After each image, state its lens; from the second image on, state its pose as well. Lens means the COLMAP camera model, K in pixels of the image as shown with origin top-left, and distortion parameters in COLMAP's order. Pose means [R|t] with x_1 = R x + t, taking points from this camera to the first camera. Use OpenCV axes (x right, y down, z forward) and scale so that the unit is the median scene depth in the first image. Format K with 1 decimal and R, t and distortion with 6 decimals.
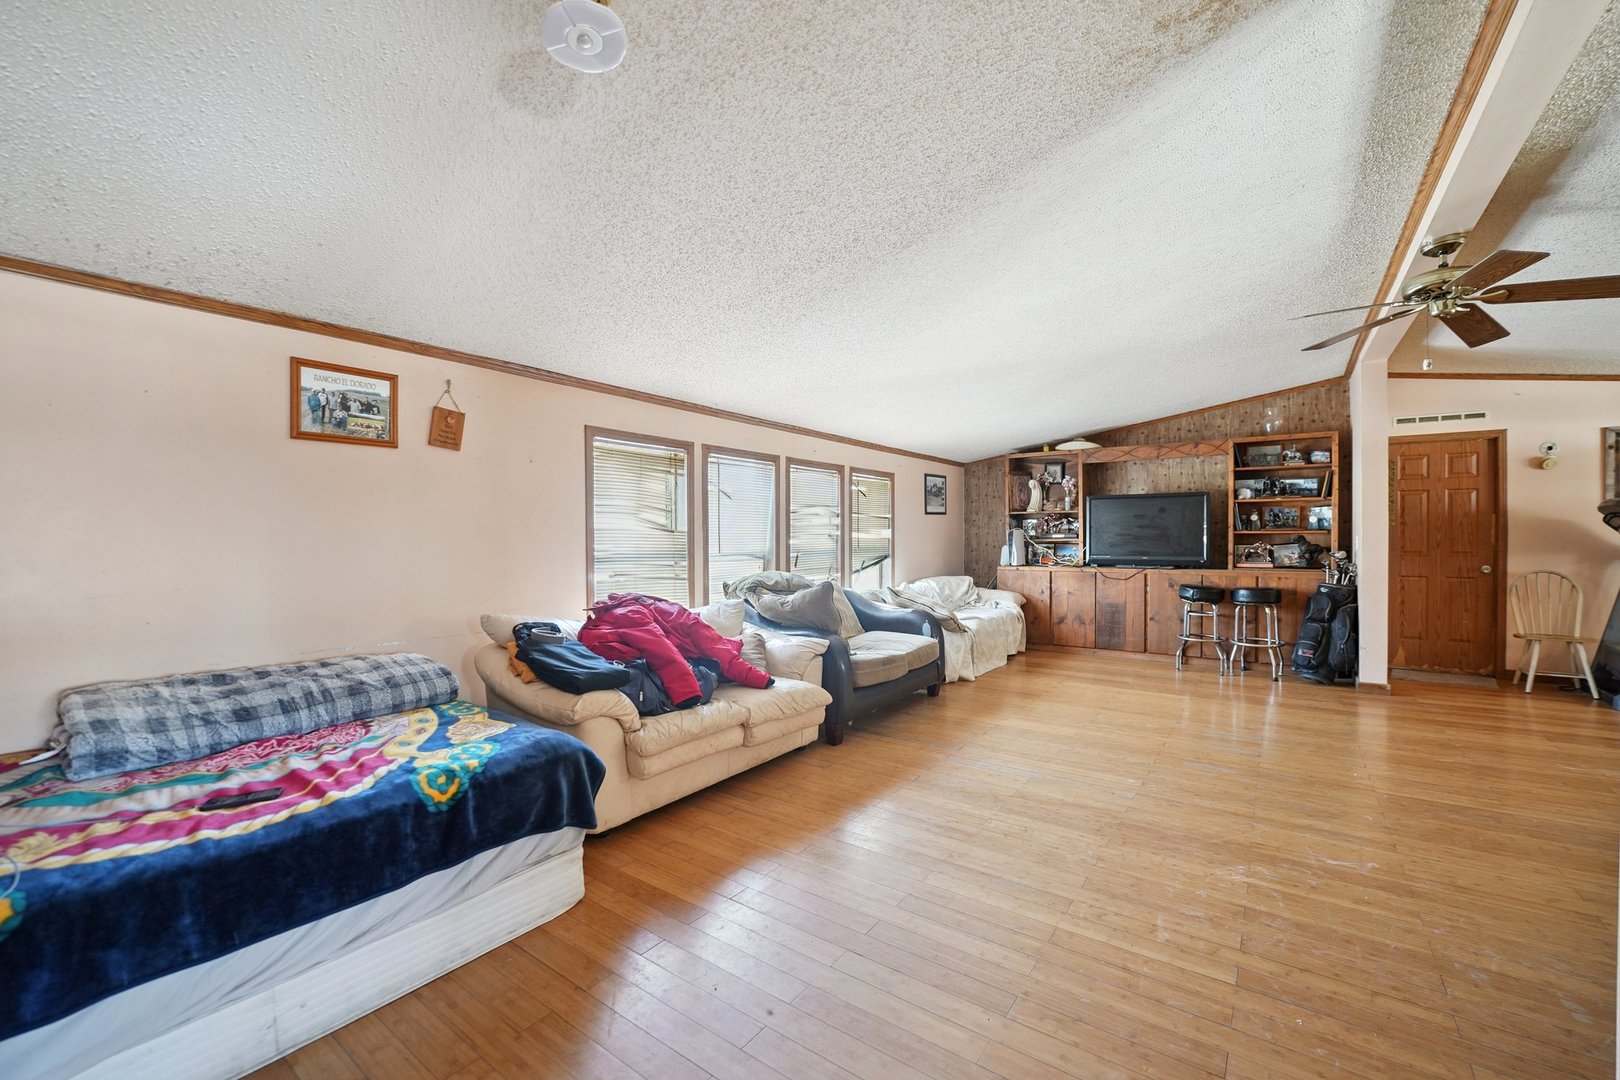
lens RADIAL K [[681.5, 0, 821.9], [0, 681.5, 536.0], [0, 0, 1]] dist [-0.011698, 0.000698]
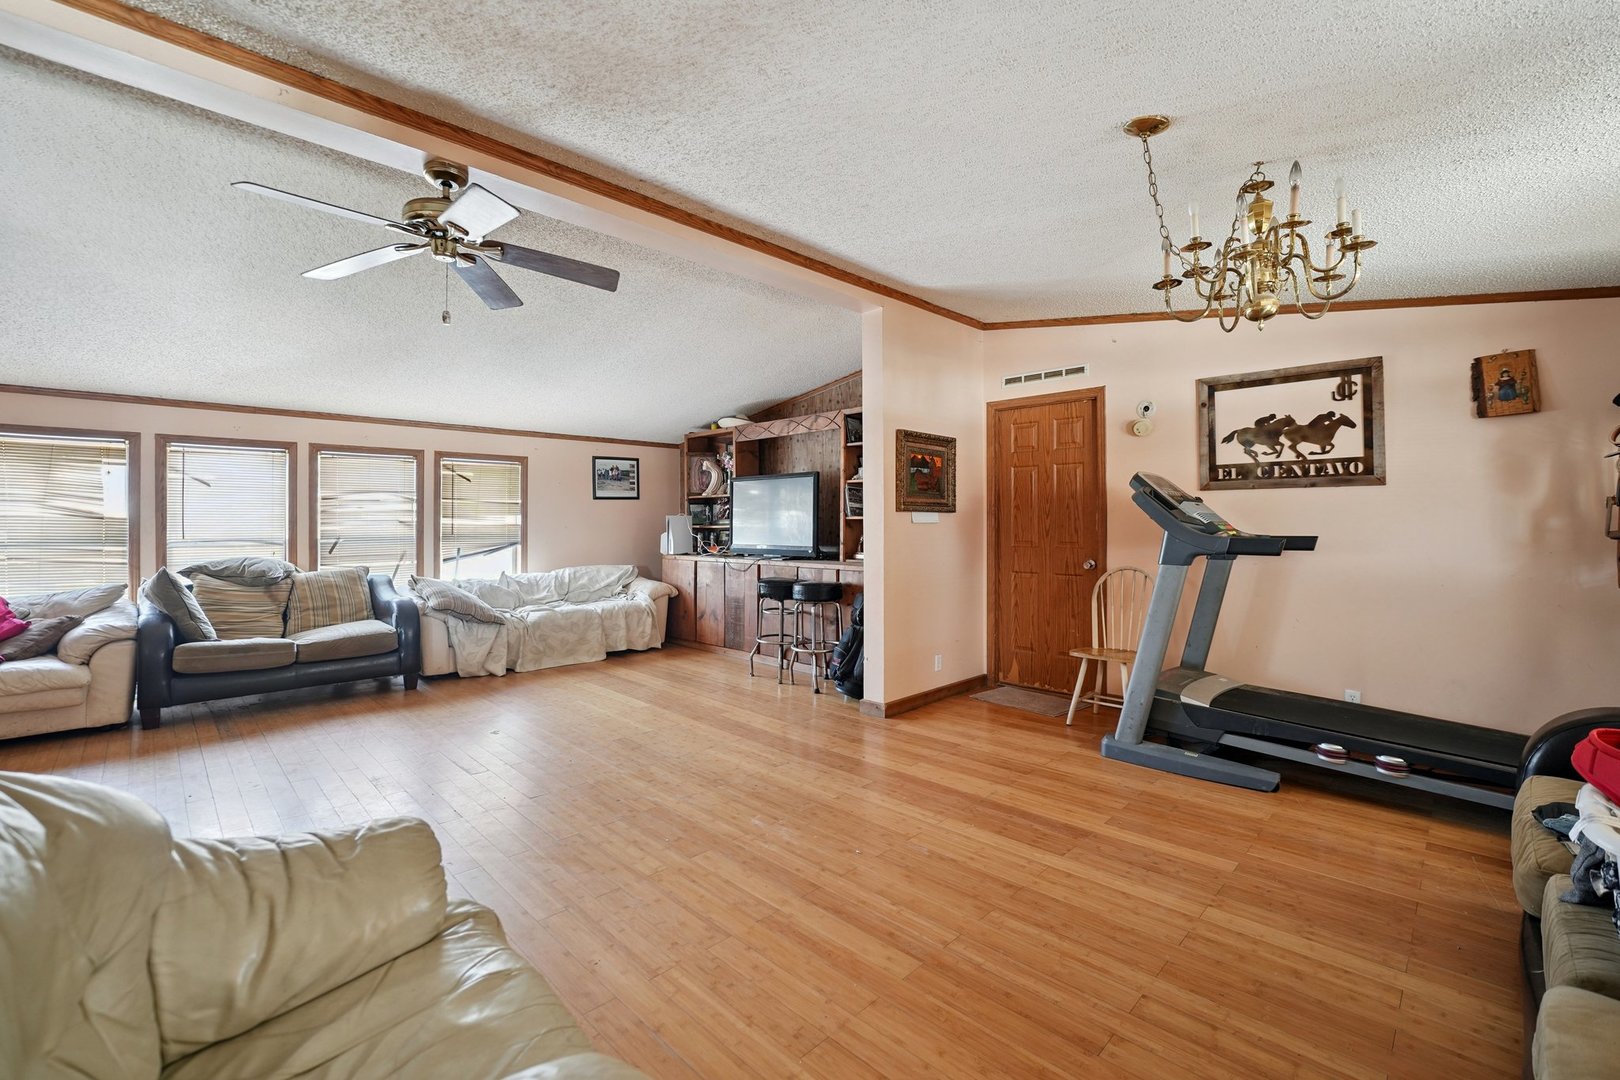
lens RADIAL K [[724.0, 0, 798.1], [0, 724.0, 525.7], [0, 0, 1]] dist [-0.020156, -0.000403]
pose [[0.978739, 0.001029, -0.205105, 0.798911], [-0.000364, 0.999995, 0.003278, 0.001161], [0.205108, -0.003133, 0.978734, 0.100331]]
